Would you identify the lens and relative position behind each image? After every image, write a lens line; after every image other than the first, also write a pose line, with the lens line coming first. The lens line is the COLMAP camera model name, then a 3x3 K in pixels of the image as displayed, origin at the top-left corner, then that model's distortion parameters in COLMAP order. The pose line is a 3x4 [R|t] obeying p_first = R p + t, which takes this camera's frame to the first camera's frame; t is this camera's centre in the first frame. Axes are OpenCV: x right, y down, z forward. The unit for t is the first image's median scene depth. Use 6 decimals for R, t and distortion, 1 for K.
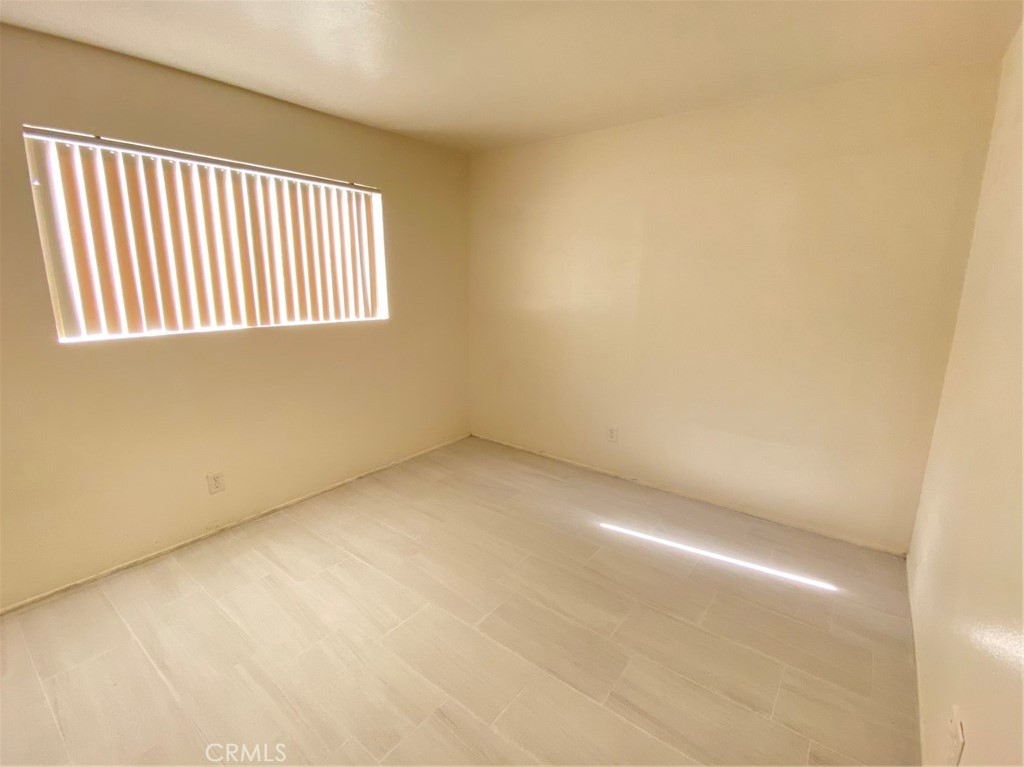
lens RADIAL K [[484.6, 0, 510.8], [0, 484.6, 384.0], [0, 0, 1]] dist [-0.025177, -0.000912]
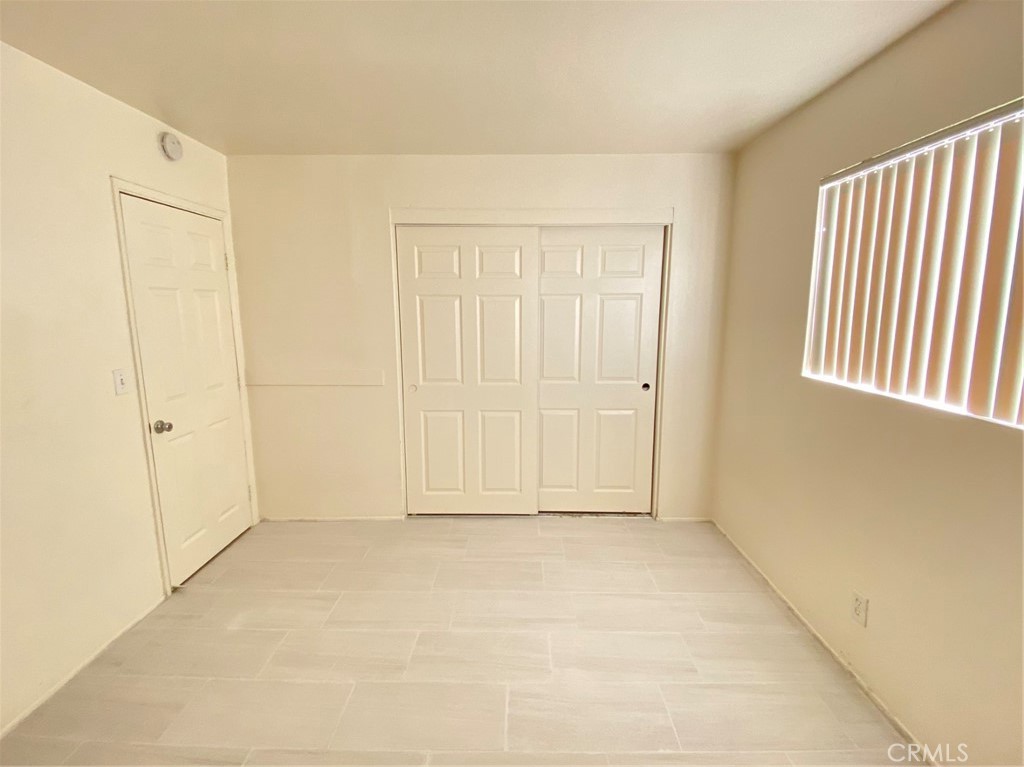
lens RADIAL K [[484.6, 0, 515.5], [0, 484.6, 382.9], [0, 0, 1]] dist [-0.025177, -0.000912]
pose [[-0.800126, 0.082630, -0.594113, 0.166593], [-0.138952, 0.937992, 0.317591, -0.245447], [0.583516, 0.336666, -0.739030, 1.071209]]
